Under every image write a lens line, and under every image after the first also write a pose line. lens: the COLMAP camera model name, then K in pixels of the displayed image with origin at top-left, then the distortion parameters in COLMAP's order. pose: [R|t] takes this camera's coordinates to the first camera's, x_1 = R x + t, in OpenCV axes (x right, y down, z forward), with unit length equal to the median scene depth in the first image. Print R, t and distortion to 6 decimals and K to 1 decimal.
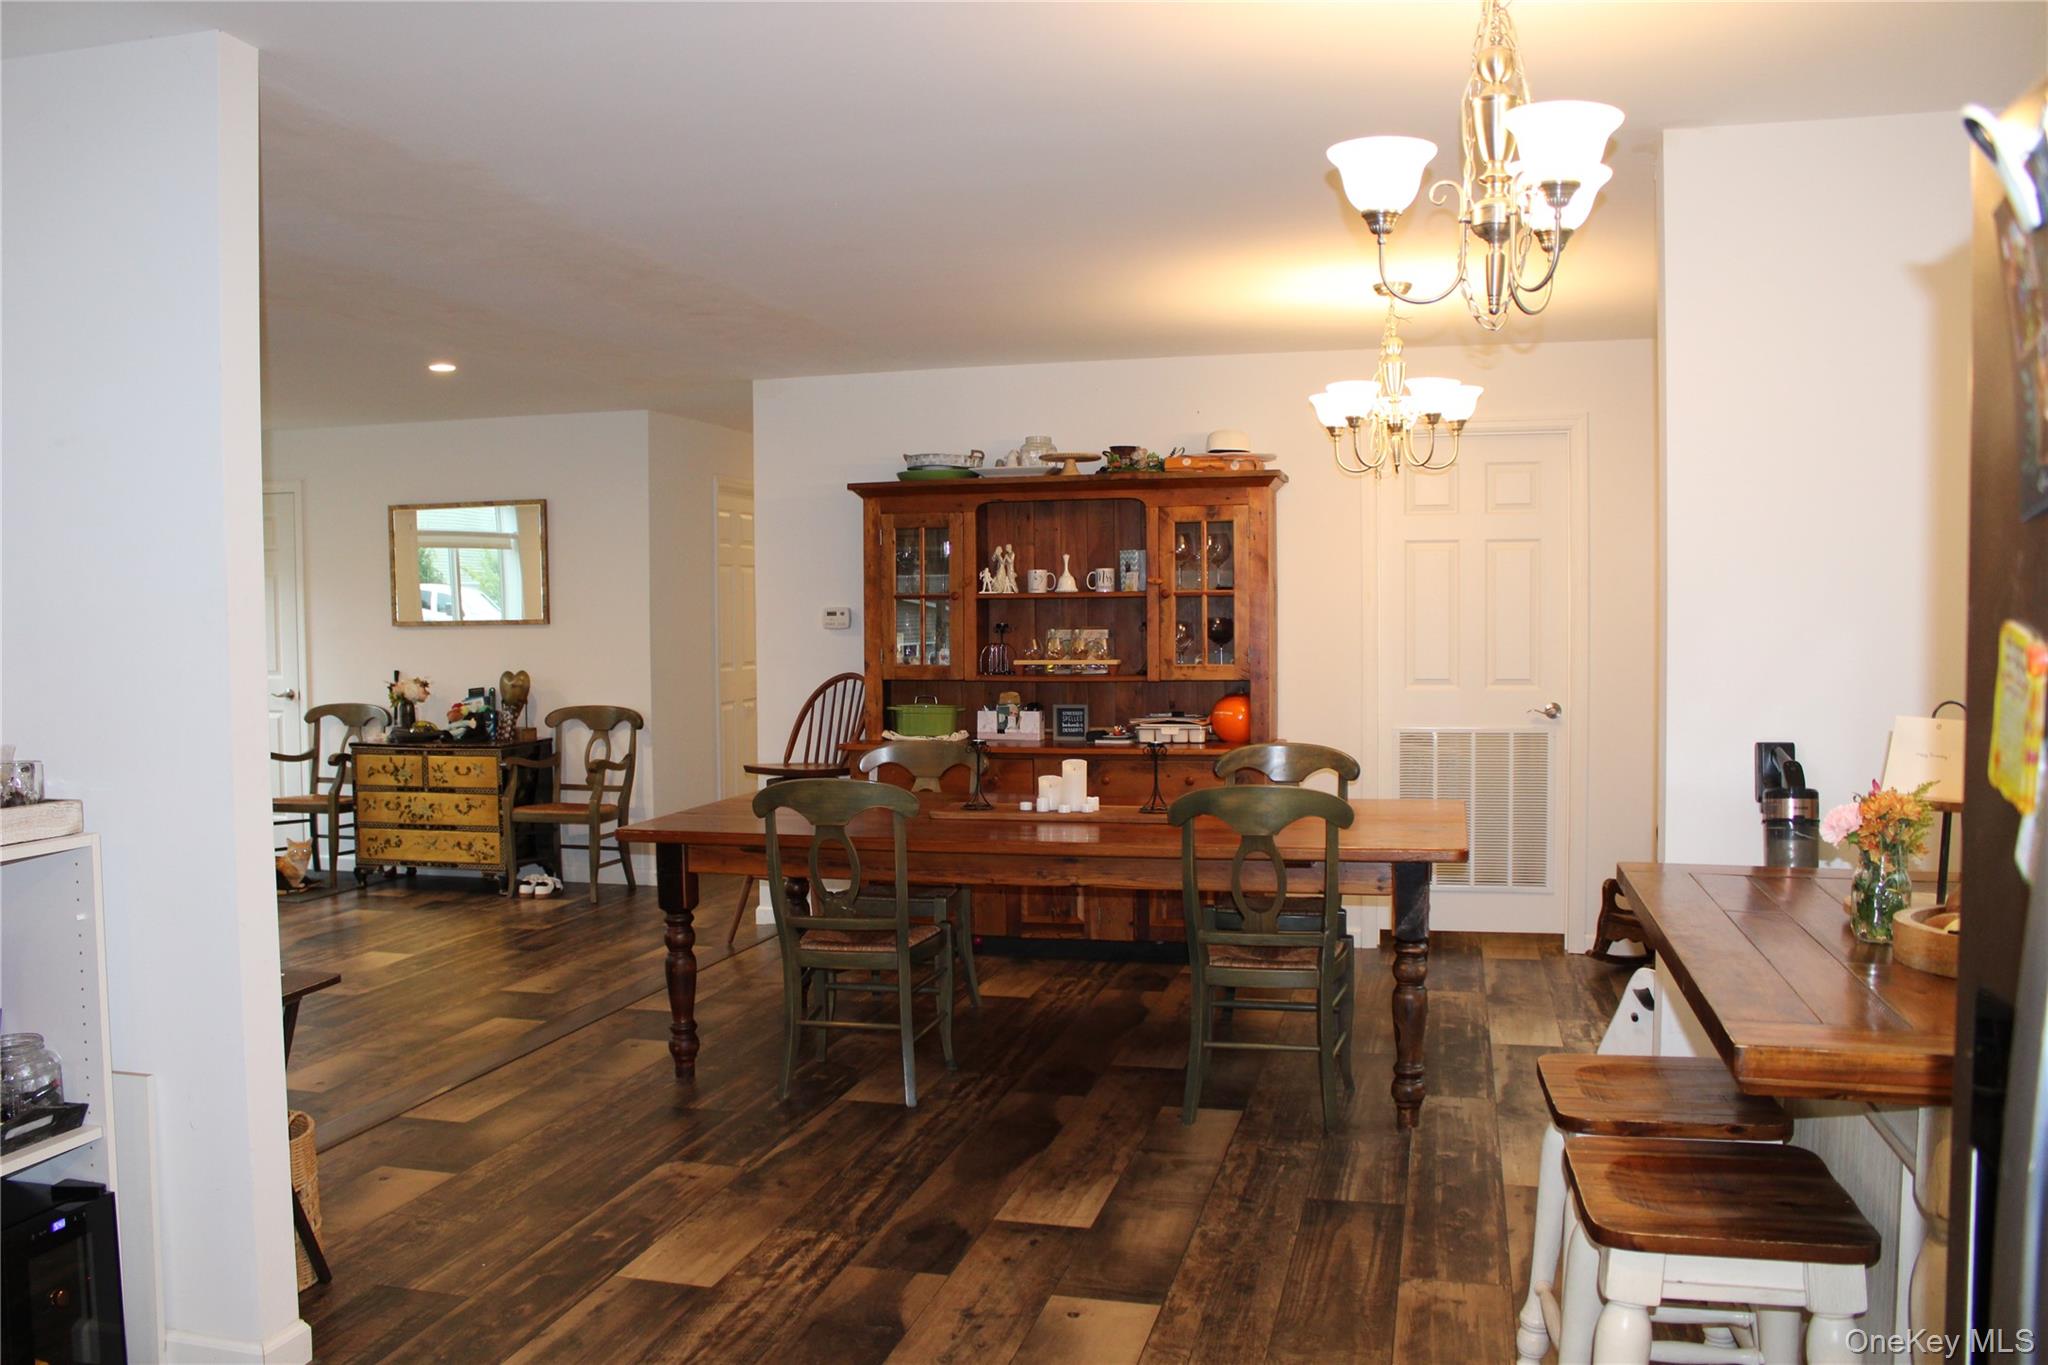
lens RADIAL K [[1698.2, 0, 980.3], [0, 1698.2, 697.5], [0, 0, 1]] dist [-0.161043, 0.141630]
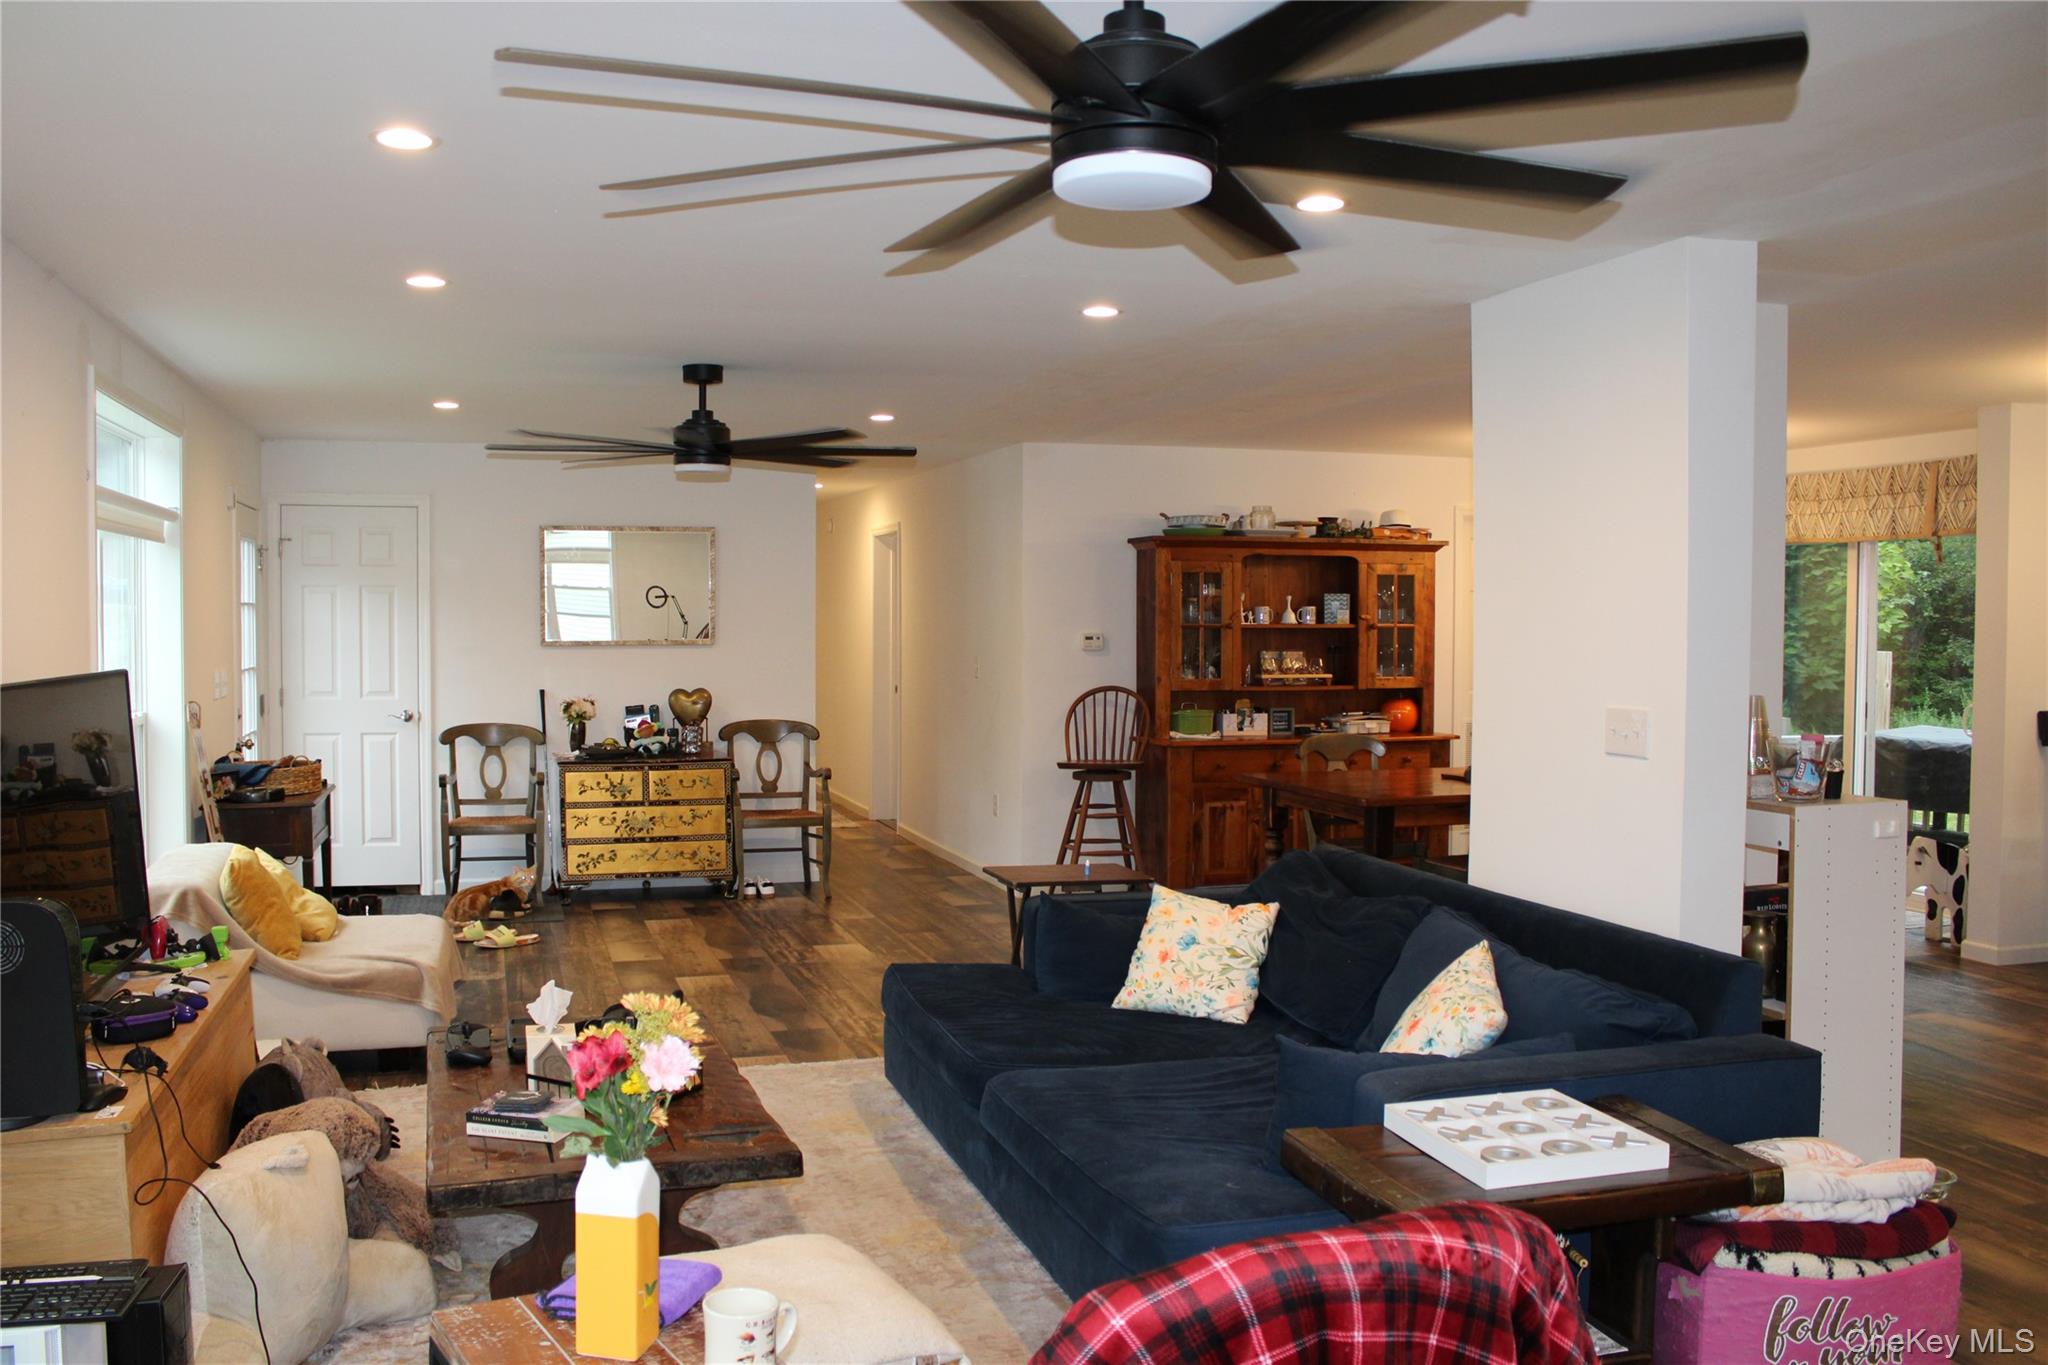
lens RADIAL K [[1698.2, 0, 980.3], [0, 1698.2, 697.5], [0, 0, 1]] dist [-0.161043, 0.141630]
pose [[0.843226, -0.016167, 0.537316, -0.717478], [0.018074, 0.999835, 0.001719, -0.008759], [-0.537256, 0.008262, 0.843379, 0.004492]]
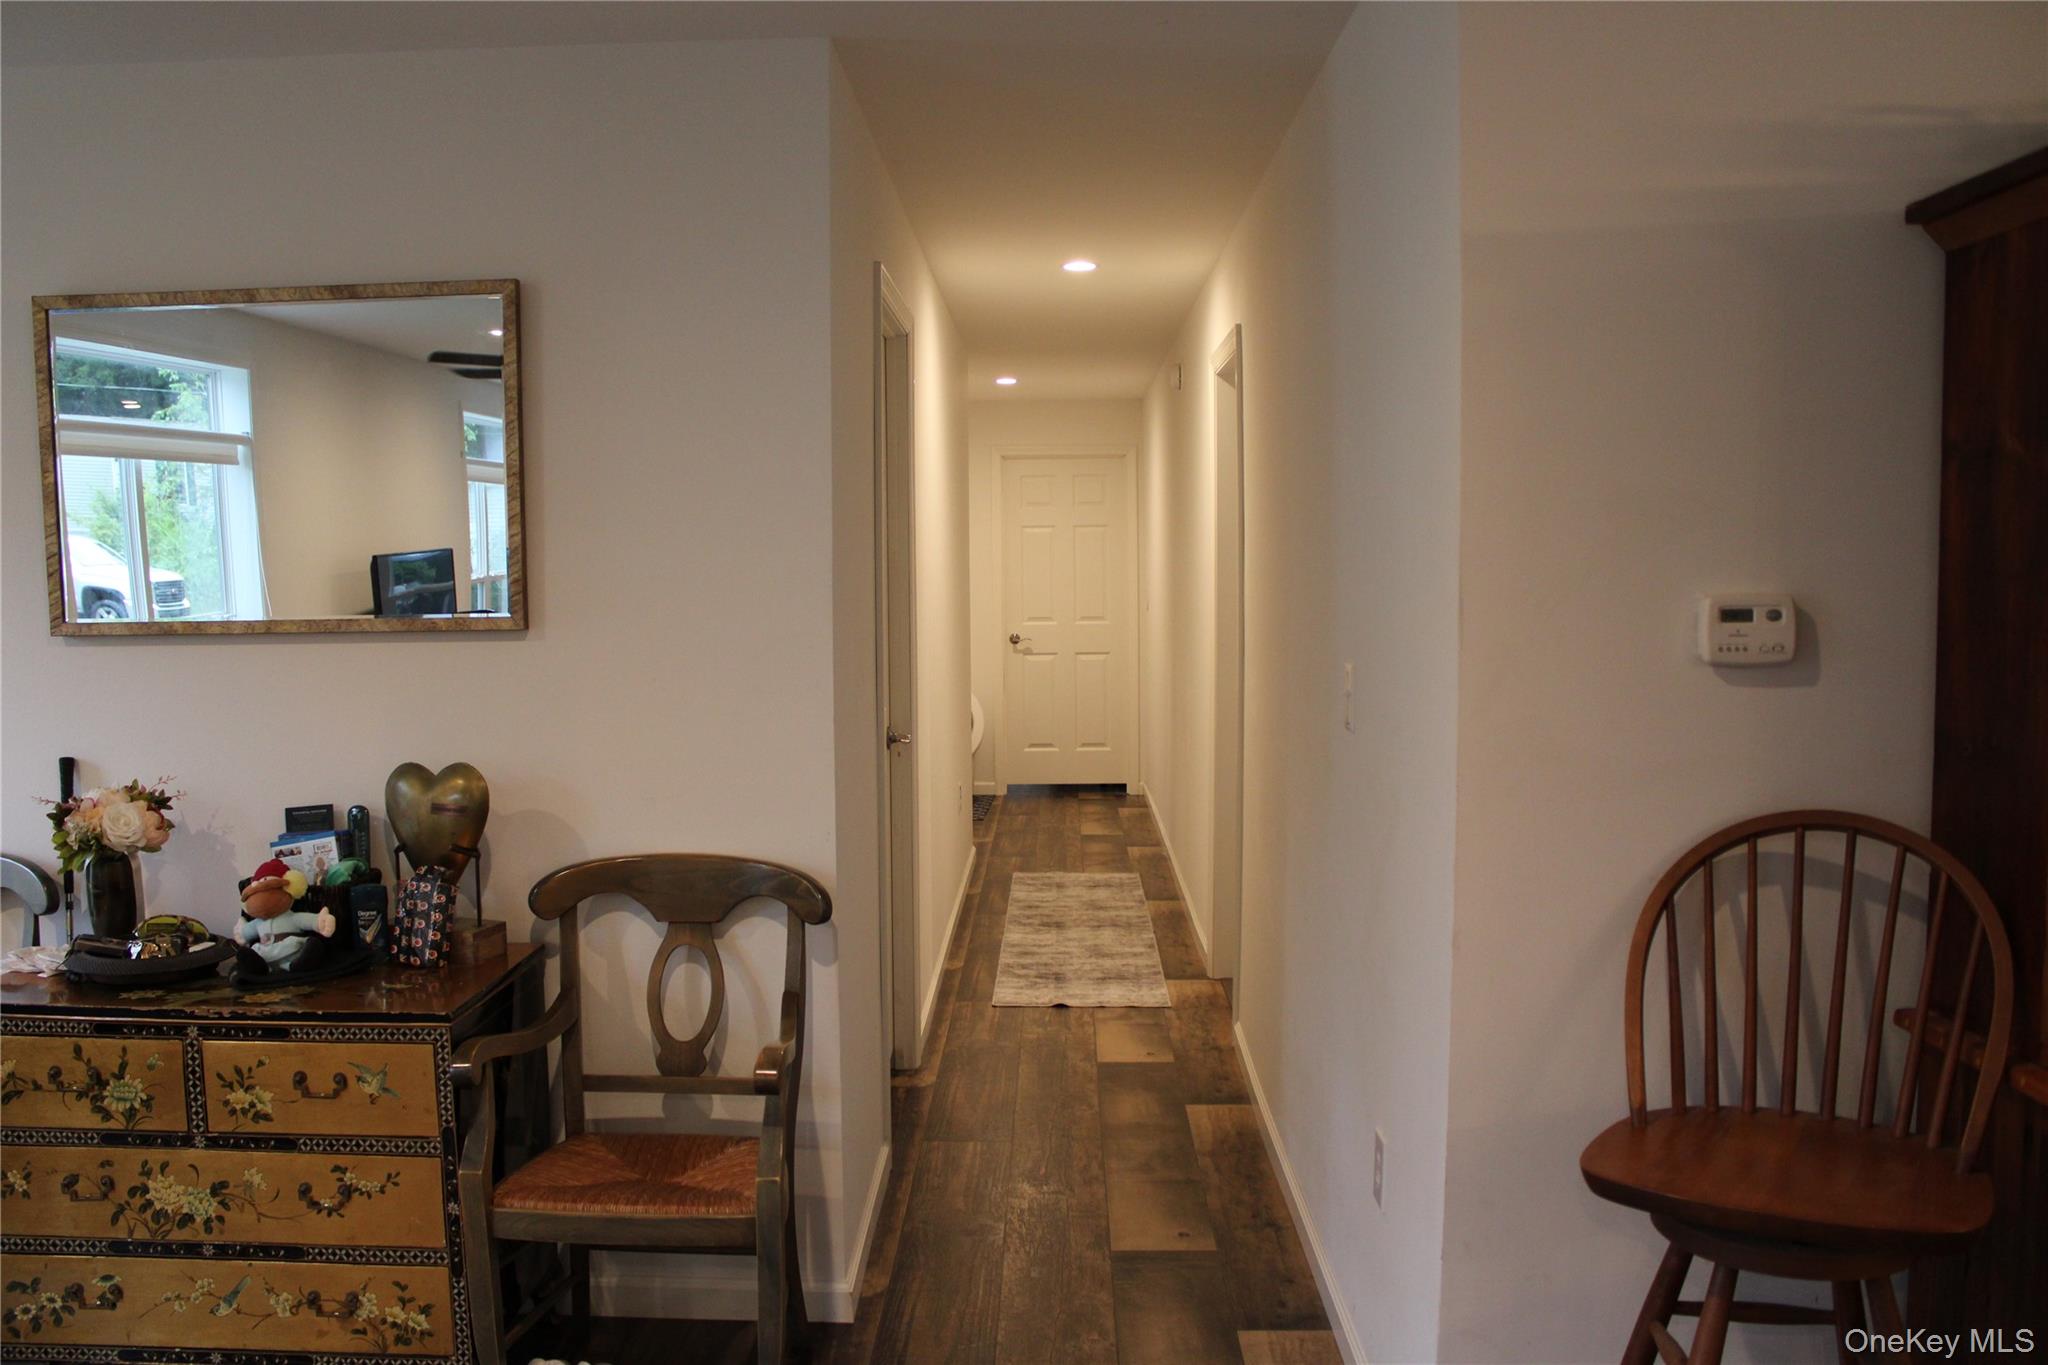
lens RADIAL K [[1698.2, 0, 980.3], [0, 1698.2, 697.5], [0, 0, 1]] dist [-0.161043, 0.141630]
pose [[0.975285, -0.018637, 0.220164, -0.250657], [0.012763, 0.999524, 0.028075, -0.039228], [-0.220583, -0.024571, 0.975059, 0.652217]]
